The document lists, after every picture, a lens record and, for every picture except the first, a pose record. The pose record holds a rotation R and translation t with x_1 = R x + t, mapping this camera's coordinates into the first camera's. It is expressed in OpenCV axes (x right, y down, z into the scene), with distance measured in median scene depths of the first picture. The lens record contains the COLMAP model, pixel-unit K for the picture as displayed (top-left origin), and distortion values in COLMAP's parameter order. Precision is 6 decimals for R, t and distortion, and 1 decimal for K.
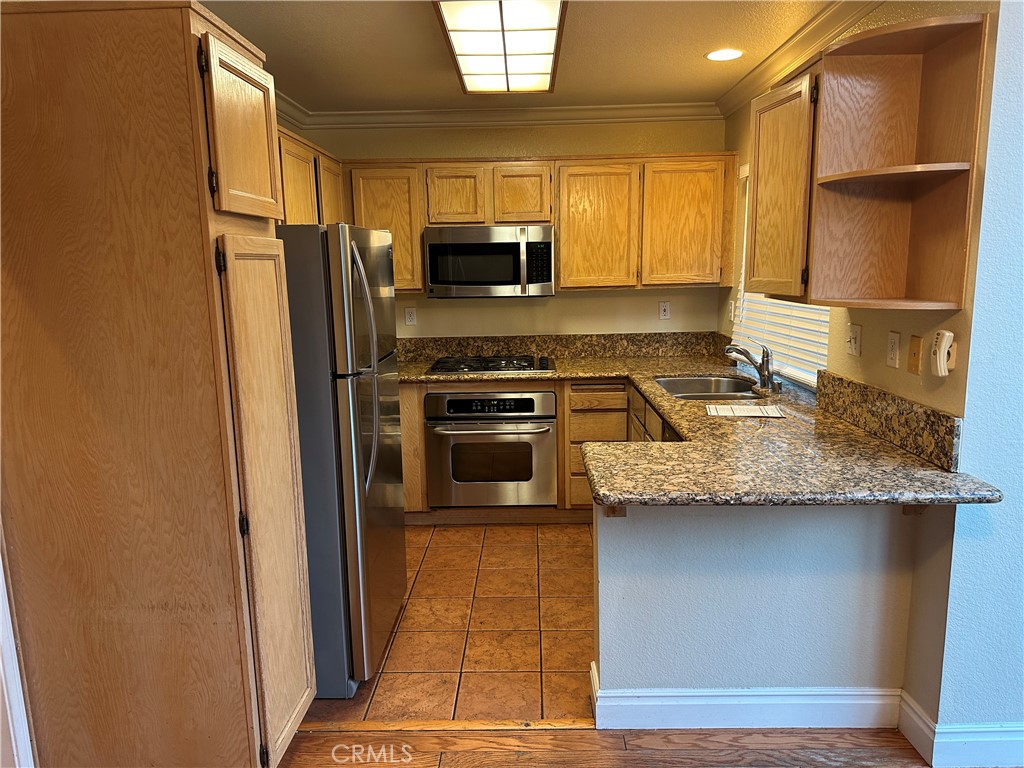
lens RADIAL K [[730.4, 0, 508.6], [0, 730.4, 389.6], [0, 0, 1]] dist [0.023035, -0.033789]
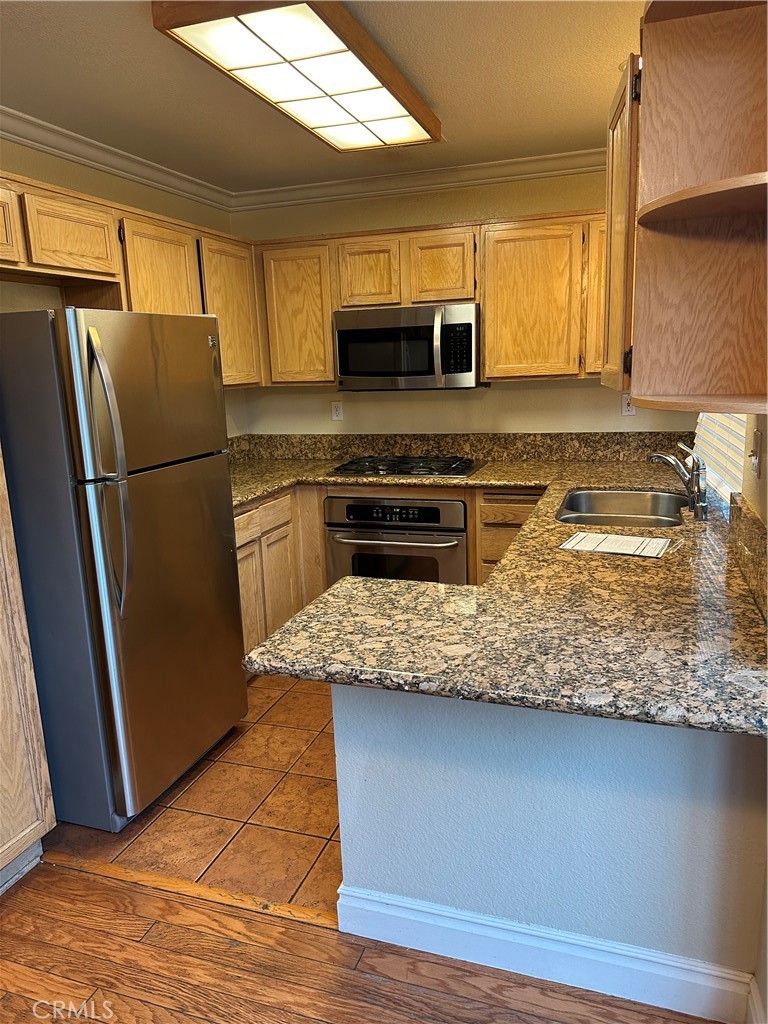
lens RADIAL K [[730.4, 0, 384.1], [0, 730.4, 509.6], [0, 0, 1]] dist [0.023035, -0.033789]
pose [[0.950588, 0.046816, -0.306904, 0.385156], [-0.033794, 0.998294, 0.047610, -0.039621], [0.308610, -0.034886, 0.950549, 0.258724]]
